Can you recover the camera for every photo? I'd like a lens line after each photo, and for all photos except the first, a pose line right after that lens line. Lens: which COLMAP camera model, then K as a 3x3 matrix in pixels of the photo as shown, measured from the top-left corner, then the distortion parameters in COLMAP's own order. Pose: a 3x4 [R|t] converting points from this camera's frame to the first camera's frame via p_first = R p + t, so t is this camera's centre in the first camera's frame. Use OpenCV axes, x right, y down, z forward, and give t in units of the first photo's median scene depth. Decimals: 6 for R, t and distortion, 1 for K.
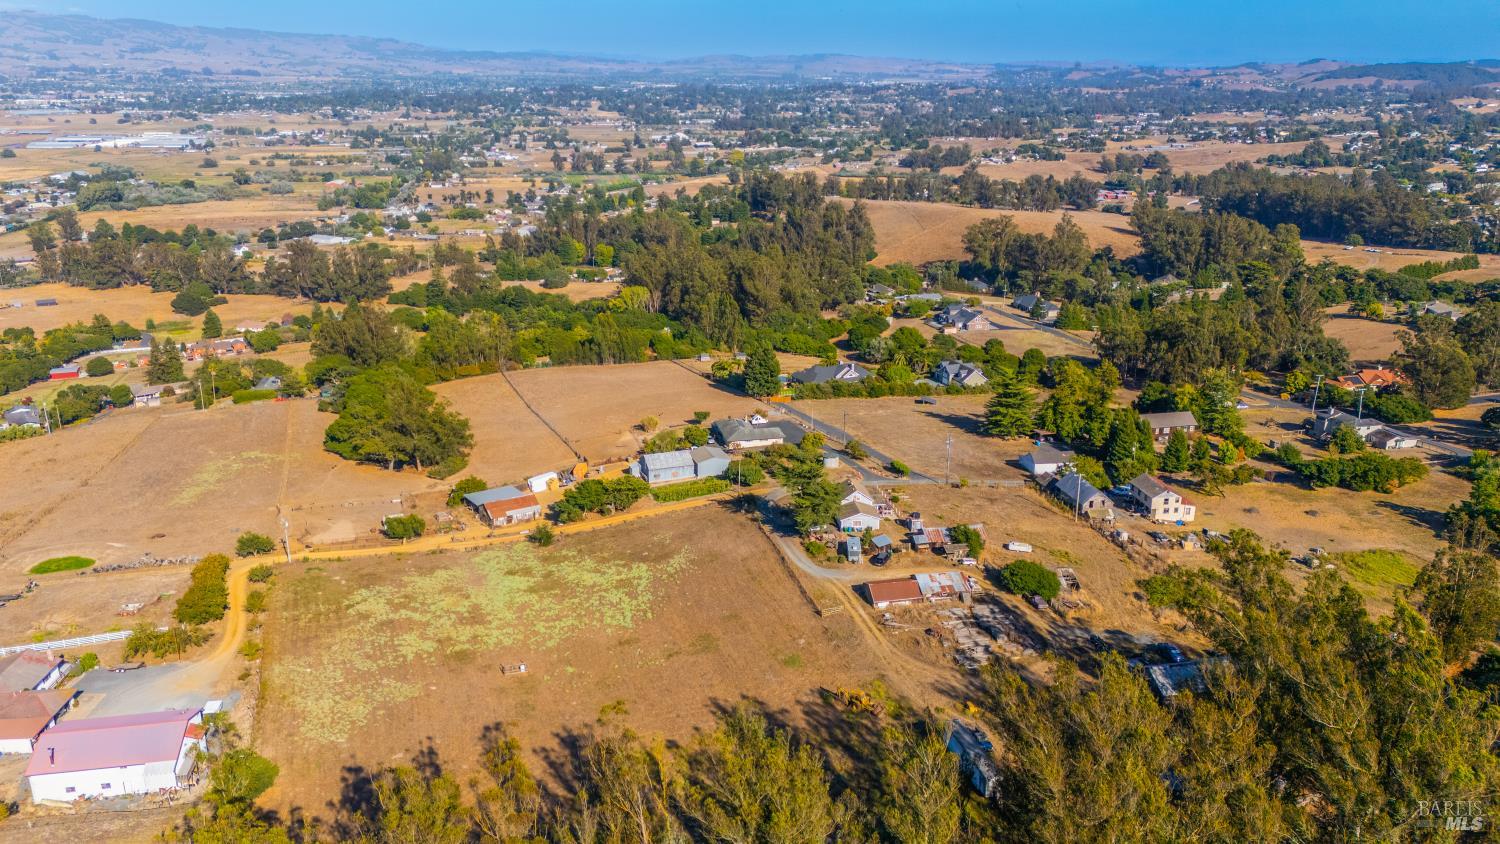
lens RADIAL K [[1094.7, 0, 741.5], [0, 1094.7, 415.6], [0, 0, 1]] dist [0.091428, -0.103587]
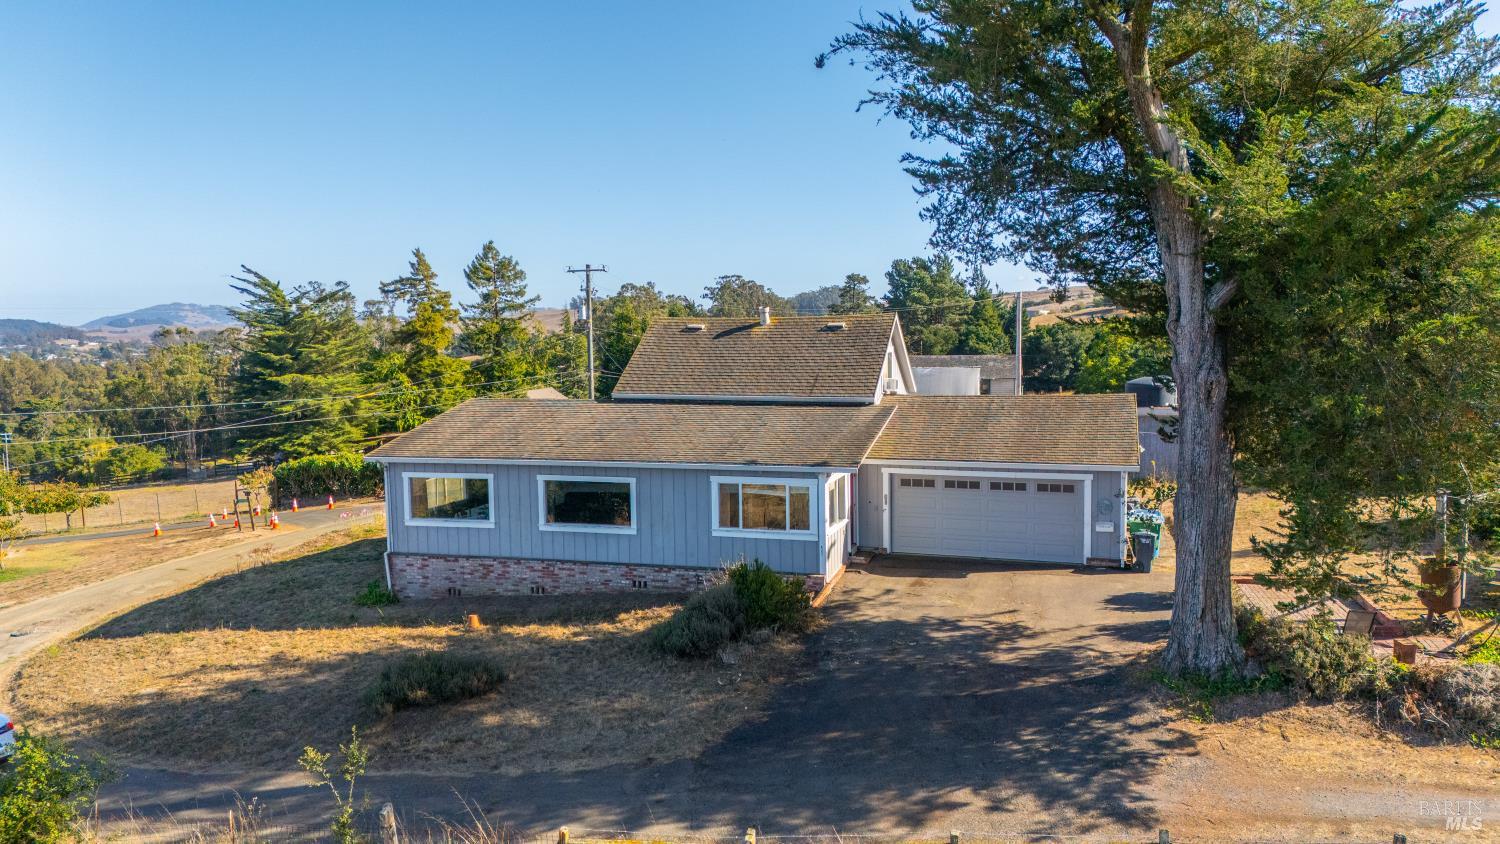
lens RADIAL K [[1094.7, 0, 748.0], [0, 1094.7, 423.7], [0, 0, 1]] dist [0.091428, -0.103587]
pose [[0.416623, -0.085853, 0.905016, -0.024792], [0.289735, 0.956155, -0.042675, 0.067345], [-0.861672, 0.279994, 0.423231, 0.783045]]
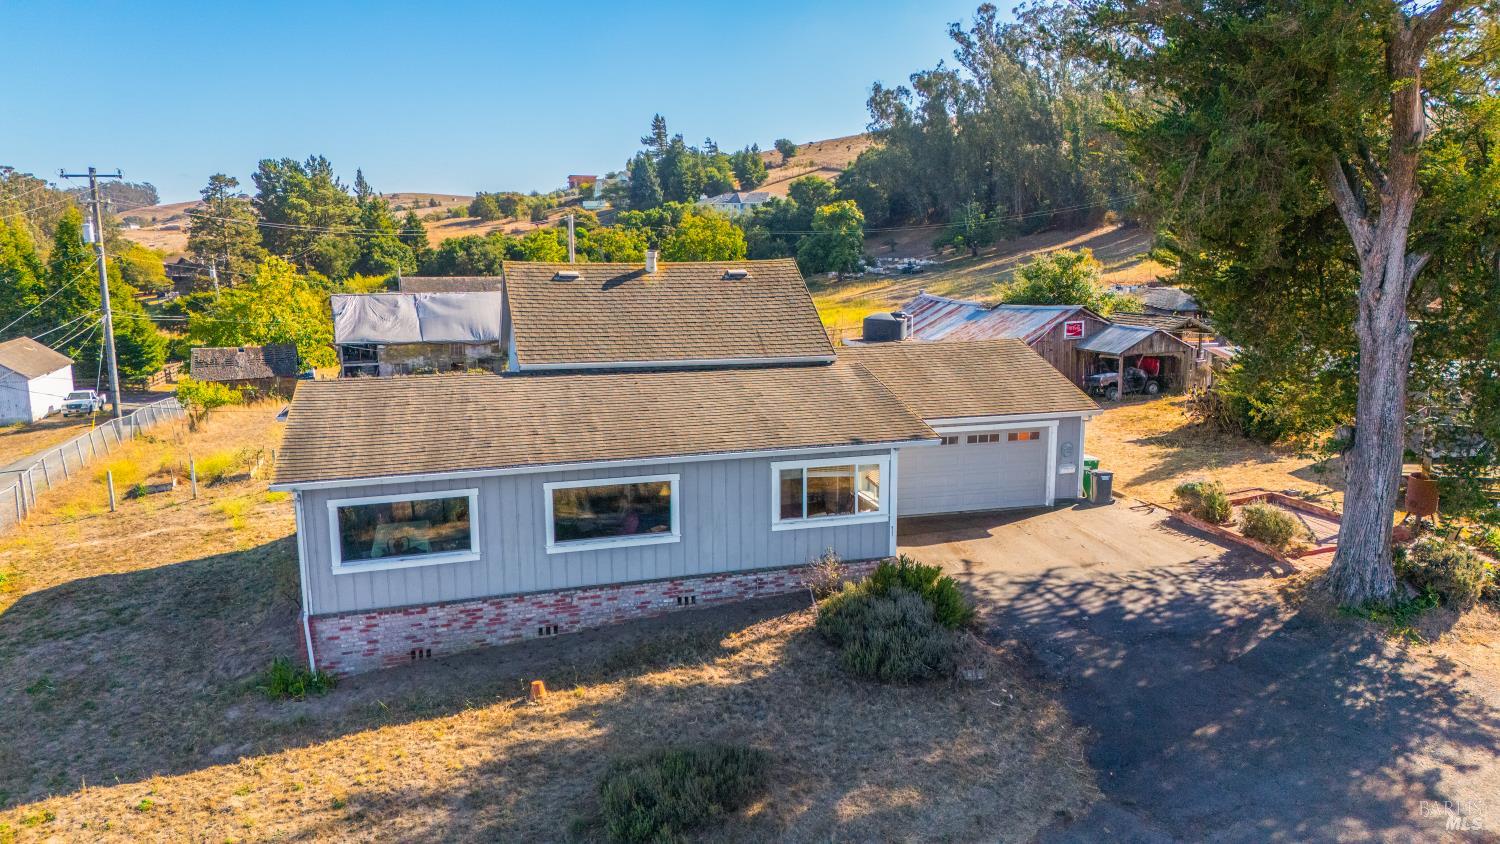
lens RADIAL K [[1094.7, 0, 747.7], [0, 1094.7, 429.2], [0, 0, 1]] dist [0.091428, -0.103587]
pose [[-0.164118, -0.177220, 0.970391, -0.018798], [0.305830, 0.926115, 0.220858, 0.046432], [-0.937834, 0.333021, -0.097793, 0.834802]]
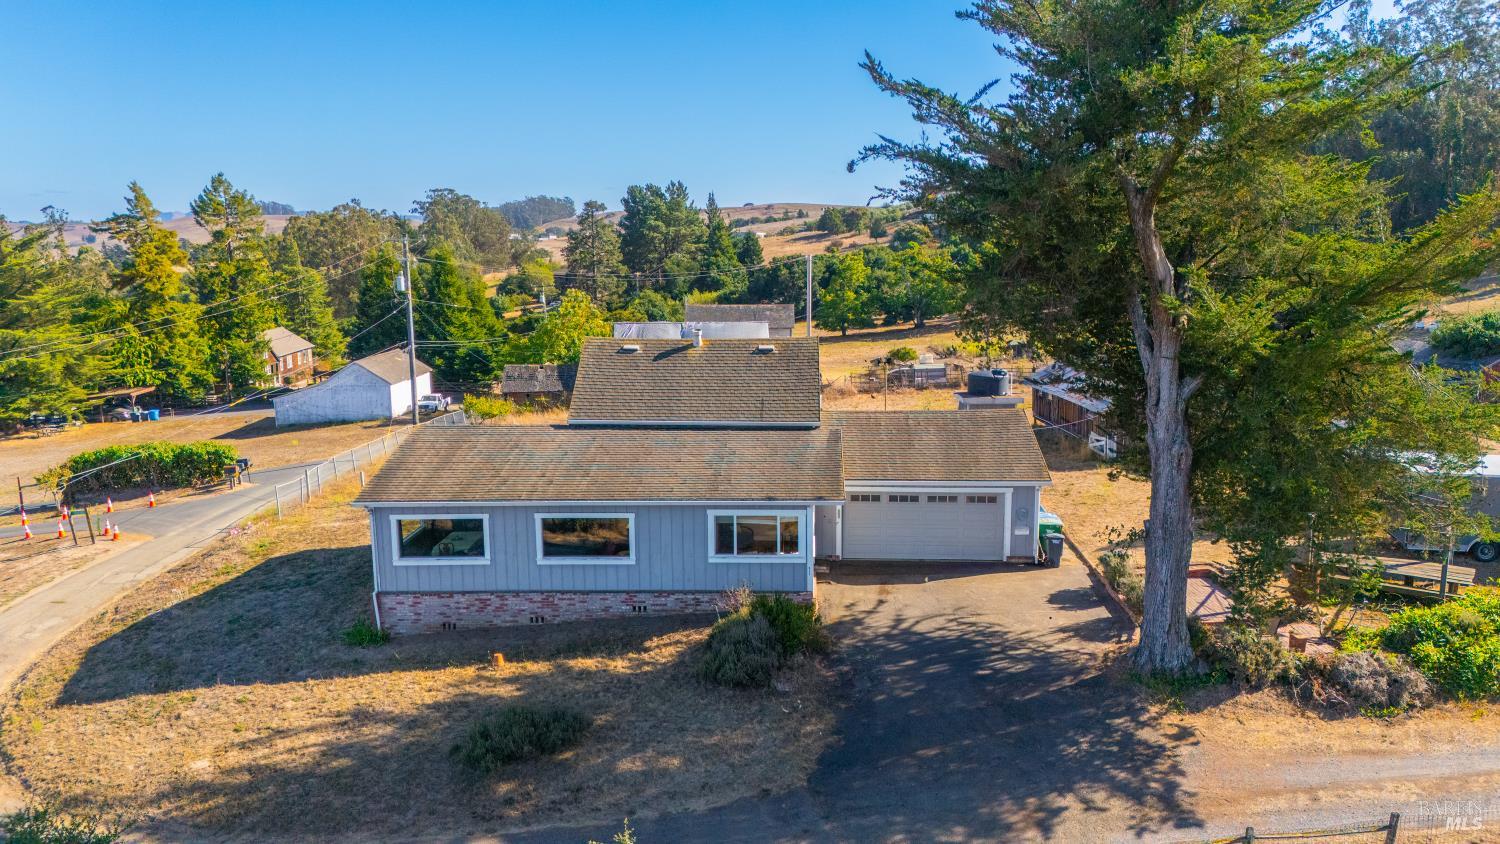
lens RADIAL K [[1094.7, 0, 749.0], [0, 1094.7, 426.6], [0, 0, 1]] dist [0.091428, -0.103587]
pose [[0.163371, -0.171504, 0.971543, -0.040684], [0.308022, 0.944413, 0.114919, 0.048686], [-0.937247, 0.280482, 0.207116, 0.799035]]
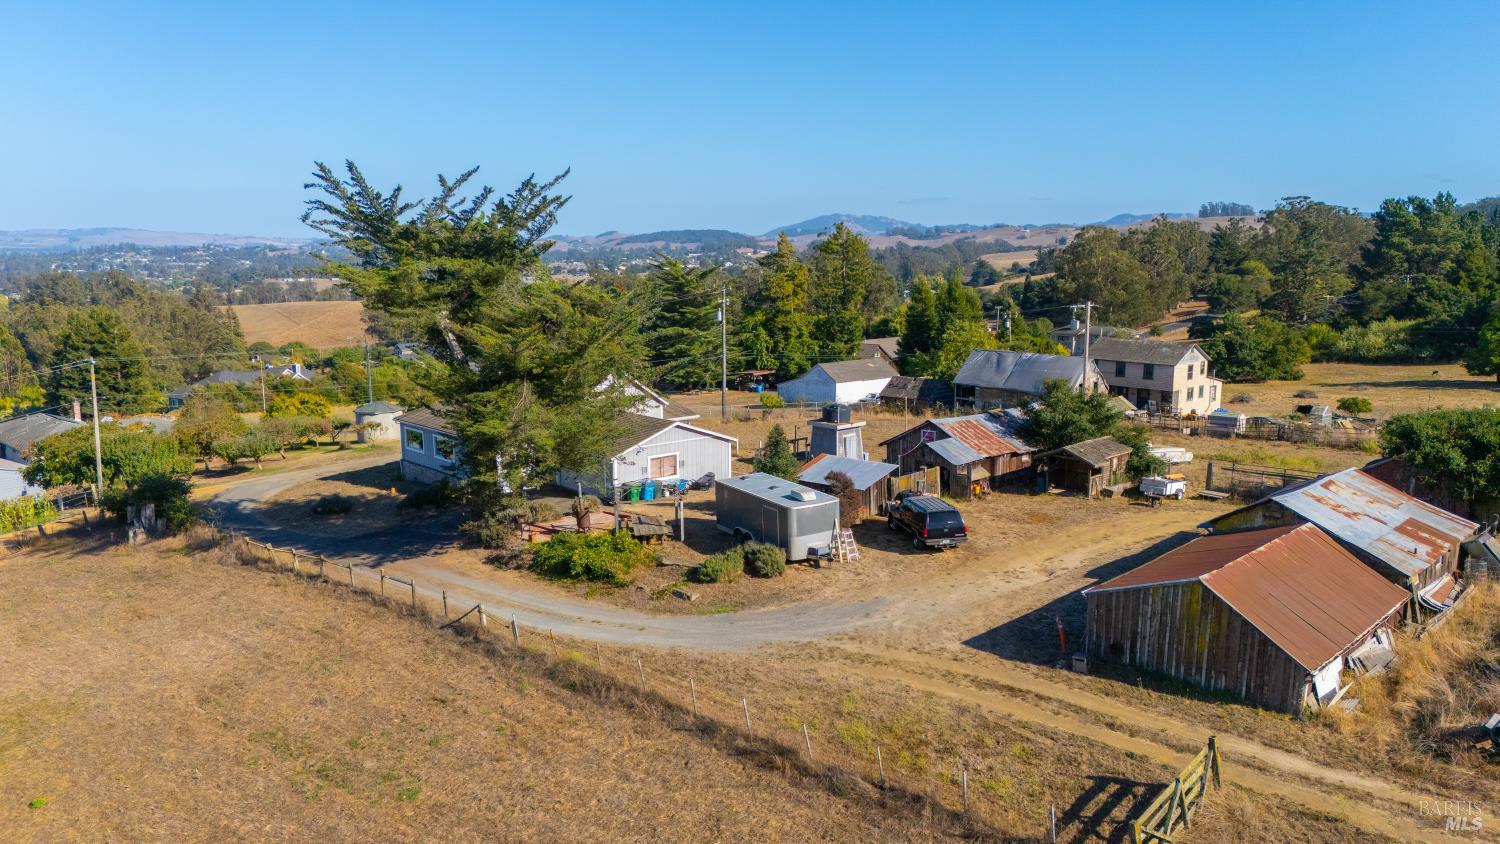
lens RADIAL K [[1094.7, 0, 746.7], [0, 1094.7, 426.8], [0, 0, 1]] dist [0.091428, -0.103587]
pose [[0.832853, -0.097947, 0.544760, -0.015441], [0.174904, 0.980359, -0.091134, 0.093058], [-0.525133, 0.171182, 0.833626, 0.615266]]
